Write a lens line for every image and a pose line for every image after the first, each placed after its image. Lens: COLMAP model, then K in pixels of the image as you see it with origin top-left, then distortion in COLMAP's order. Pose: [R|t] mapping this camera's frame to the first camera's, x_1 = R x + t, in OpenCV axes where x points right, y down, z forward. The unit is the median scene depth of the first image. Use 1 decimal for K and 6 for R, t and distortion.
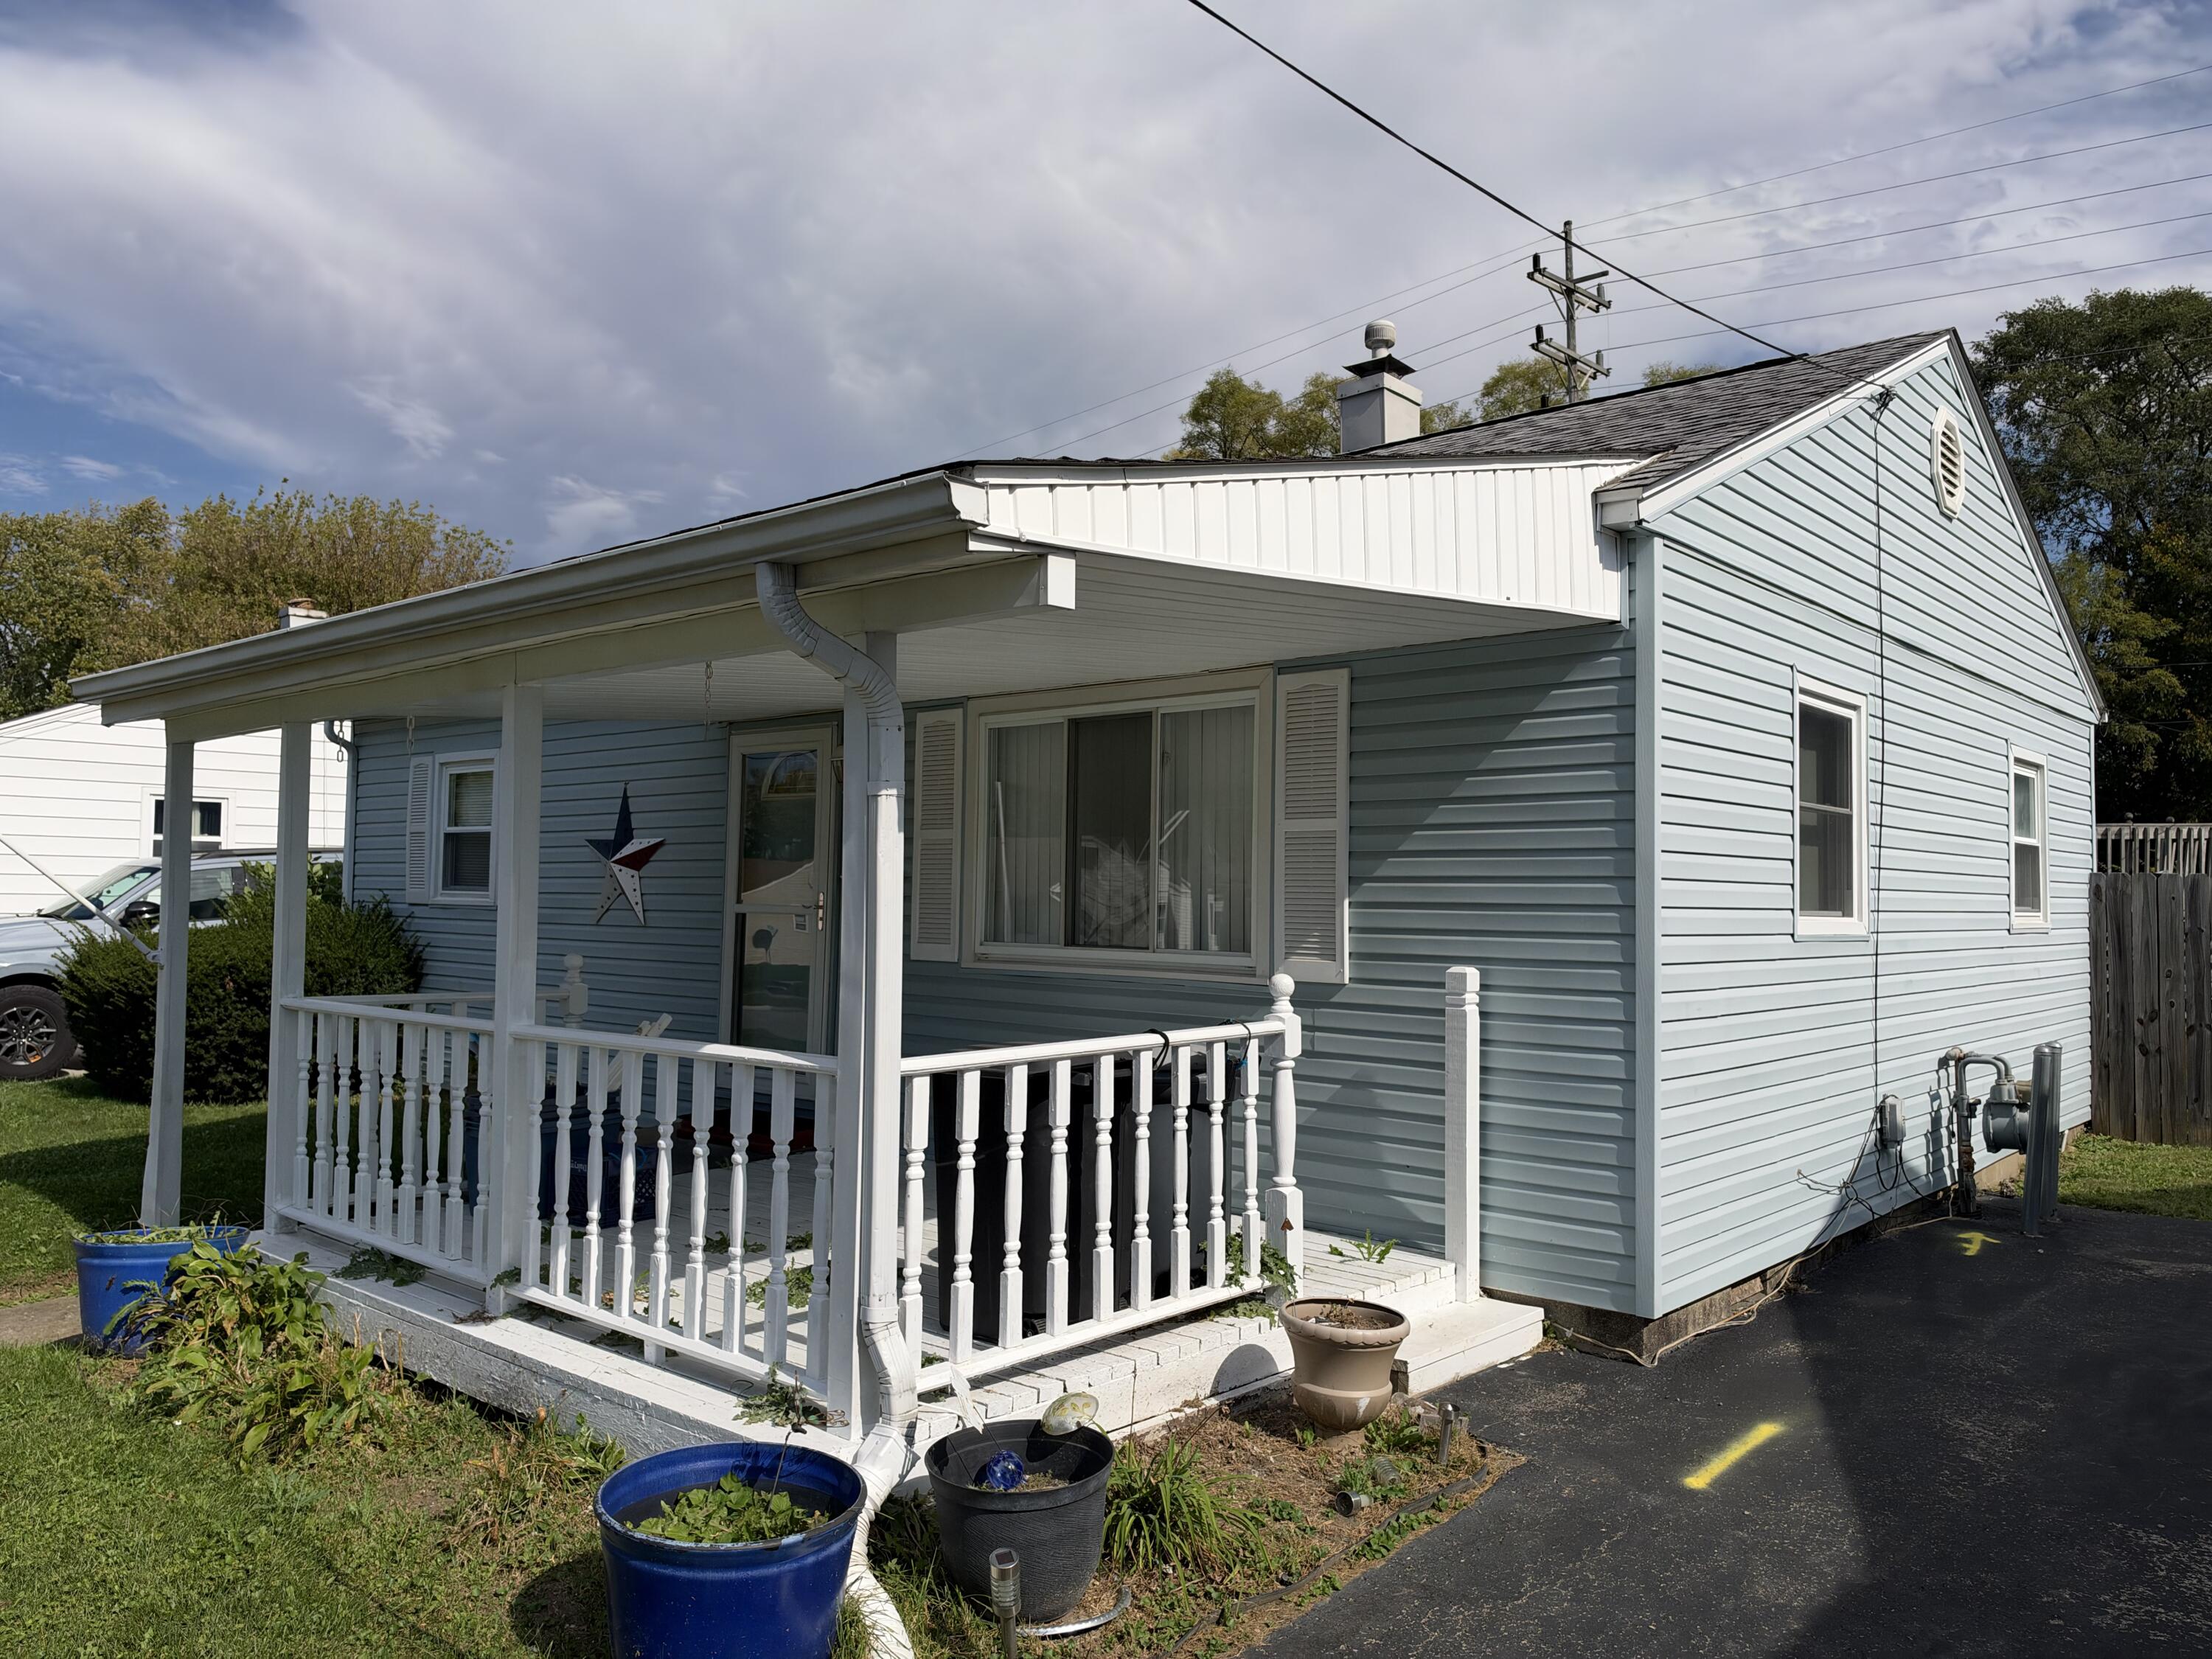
lens RADIAL K [[1570.0, 0, 1046.2], [0, 1570.0, 828.5], [0, 0, 1]] dist [0.041814, -0.095467]
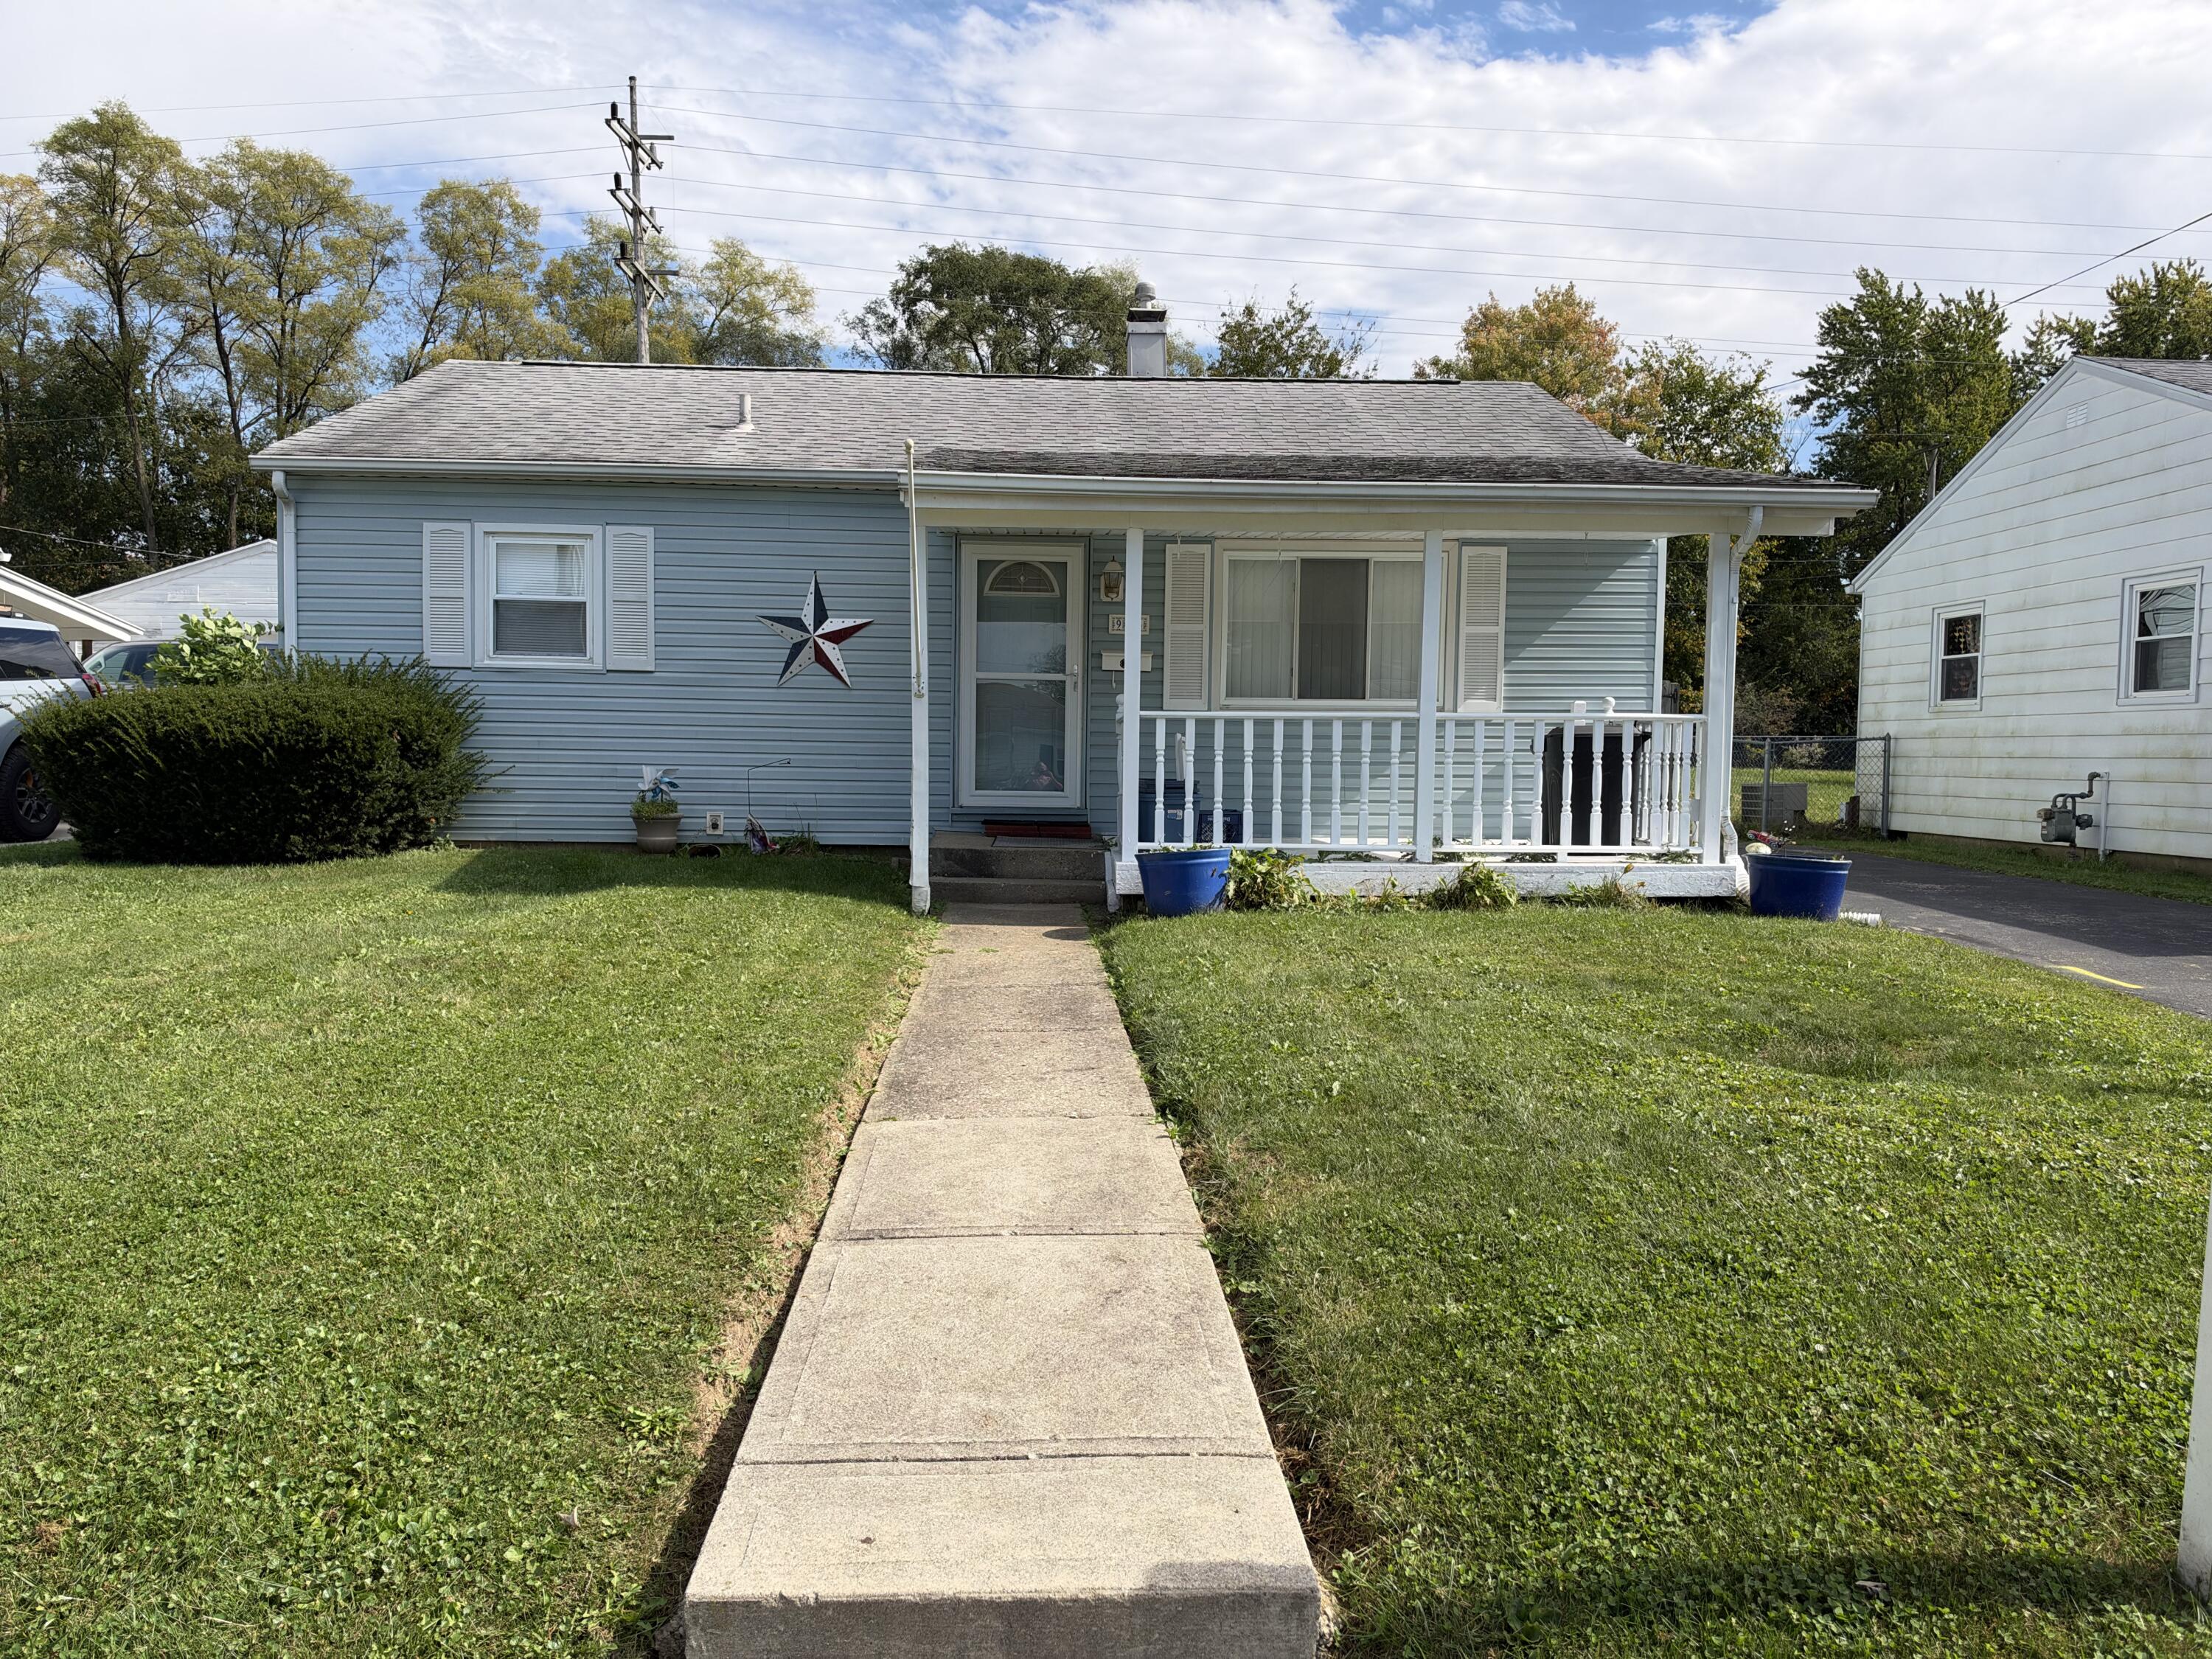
lens RADIAL K [[1546.1, 0, 1106.0], [0, 1546.1, 829.5], [0, 0, 1]] dist [0.041629, -0.061682]
pose [[0.712399, -0.041341, 0.700556, -0.947017], [-0.032591, 0.995237, 0.091873, 0.052093], [-0.701017, -0.088283, 0.707659, -0.010672]]
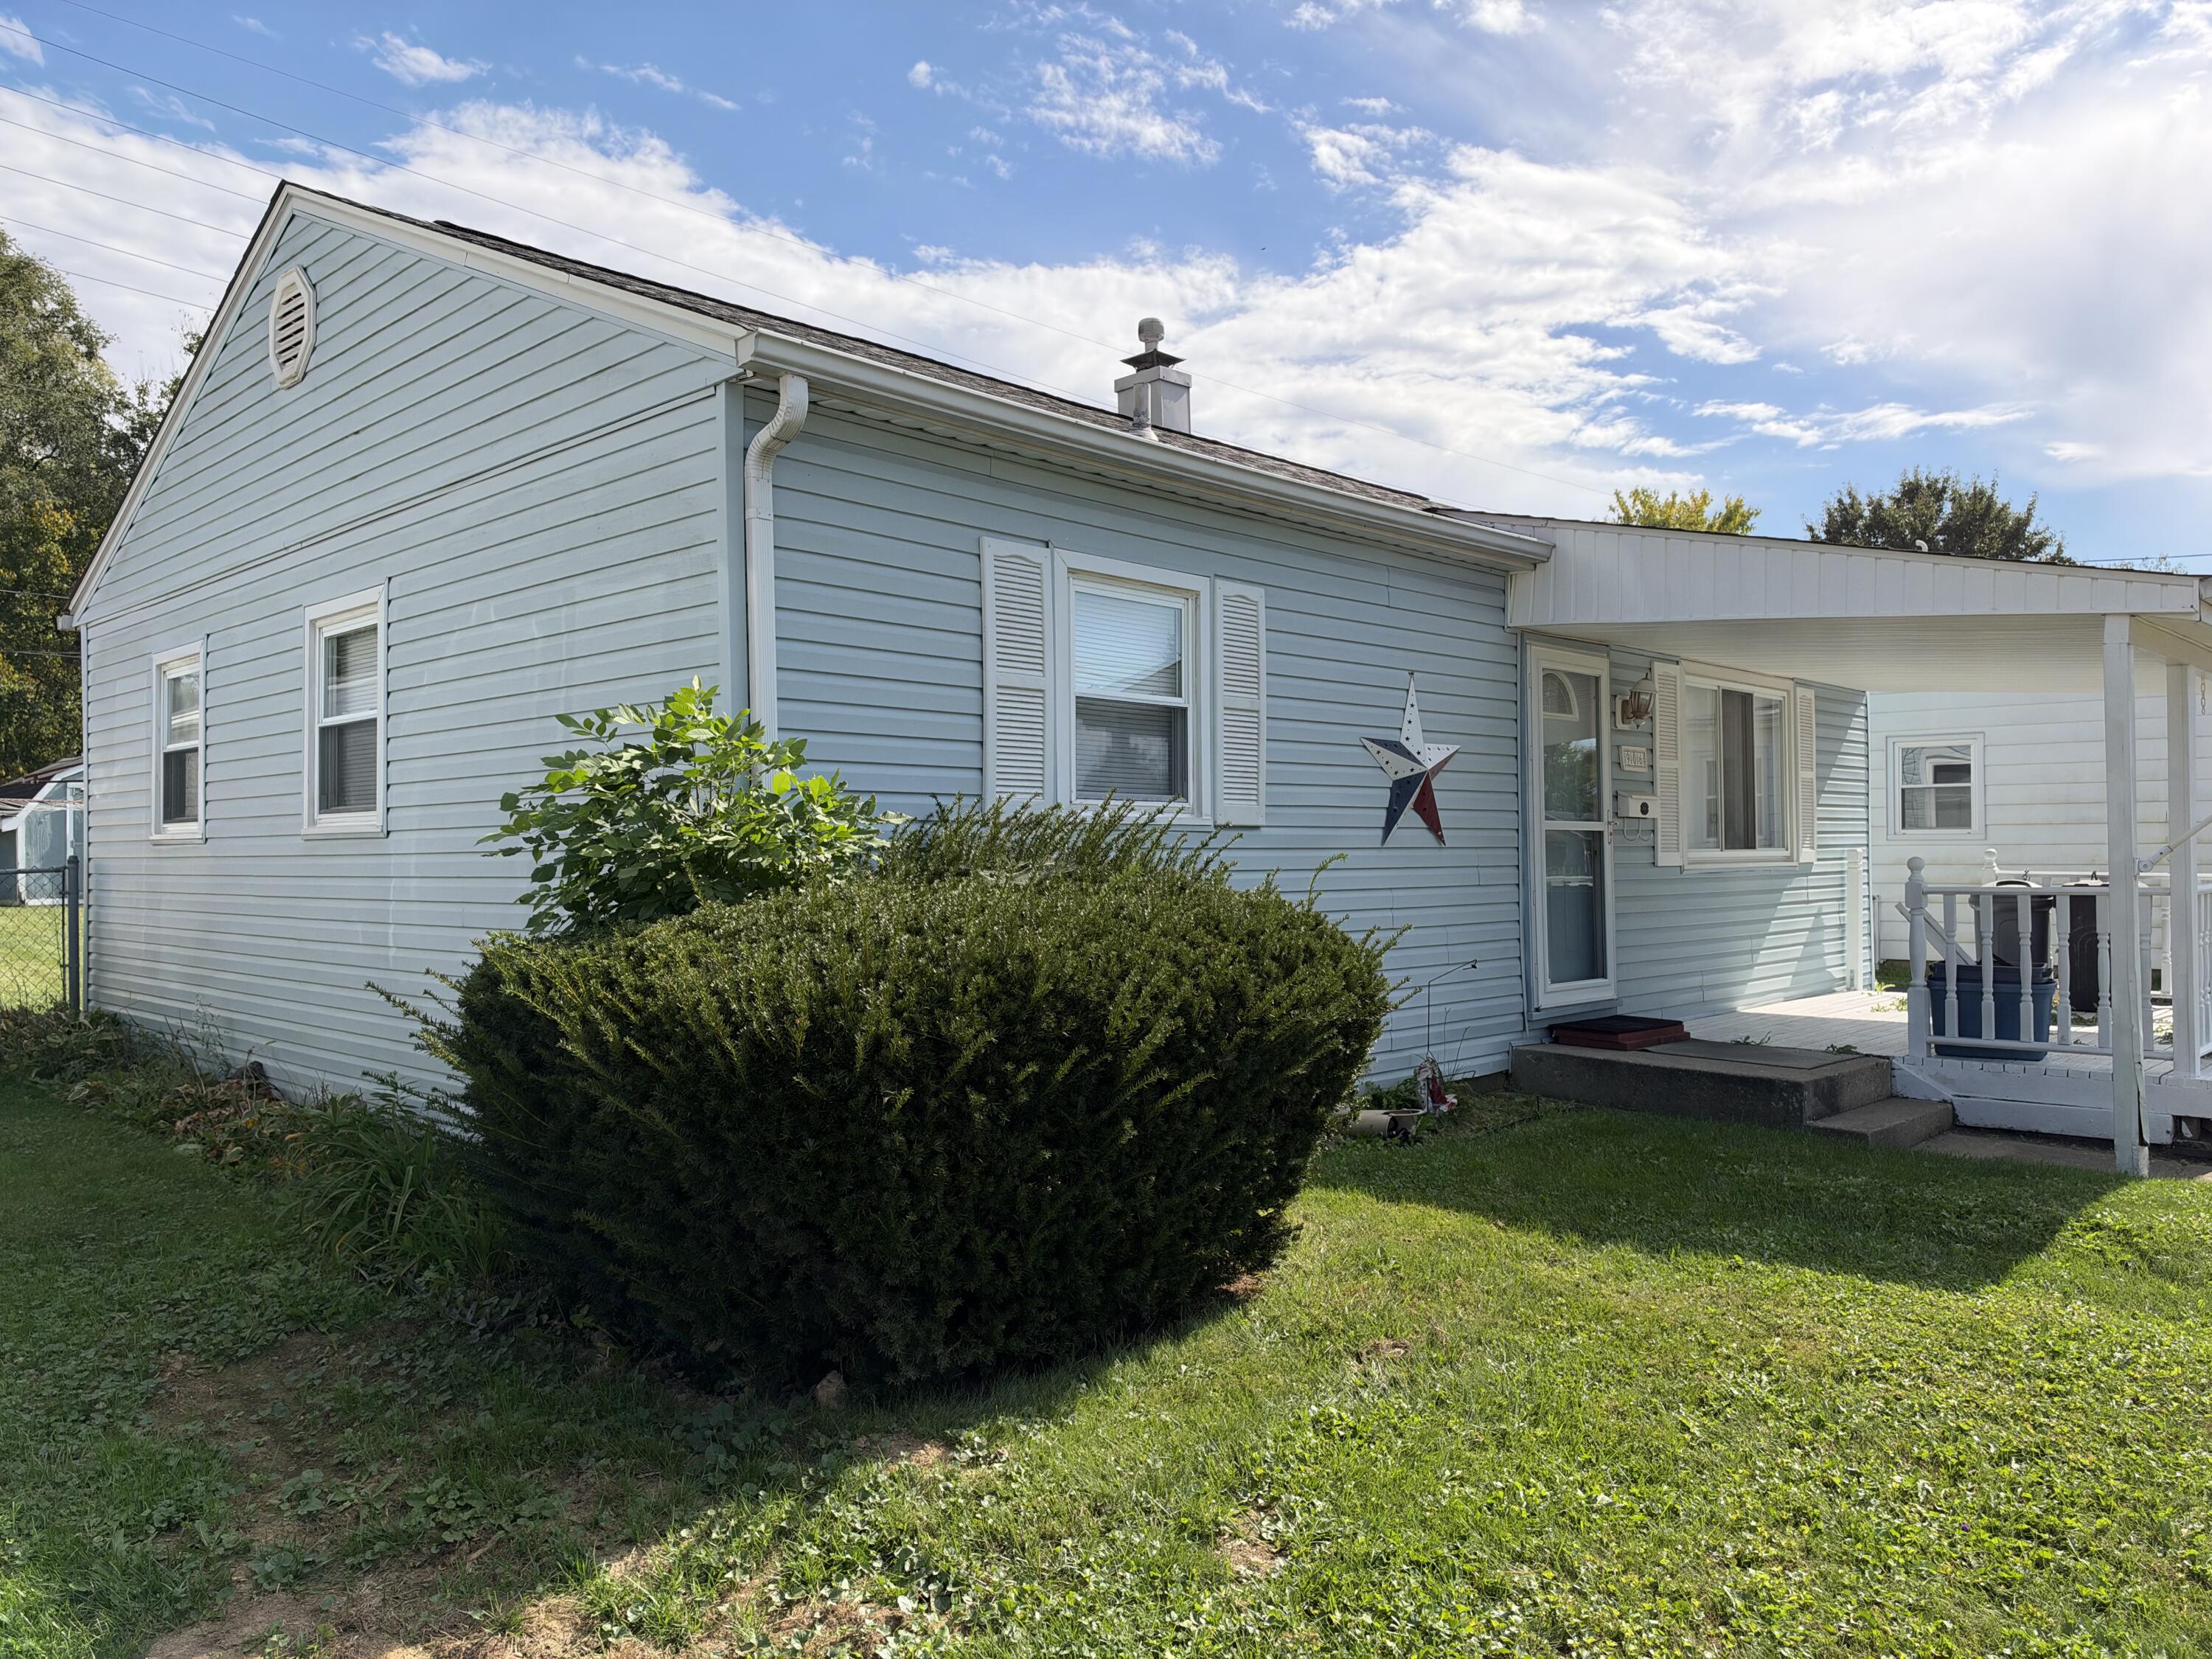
lens RADIAL K [[1570.0, 0, 1046.2], [0, 1570.0, 828.5], [0, 0, 1]] dist [0.041814, -0.095467]
pose [[0.030549, -0.005337, 0.999519, -1.074936], [-0.031372, 0.999488, 0.006295, 0.051522], [-0.999041, -0.031550, 0.030366, 1.158115]]
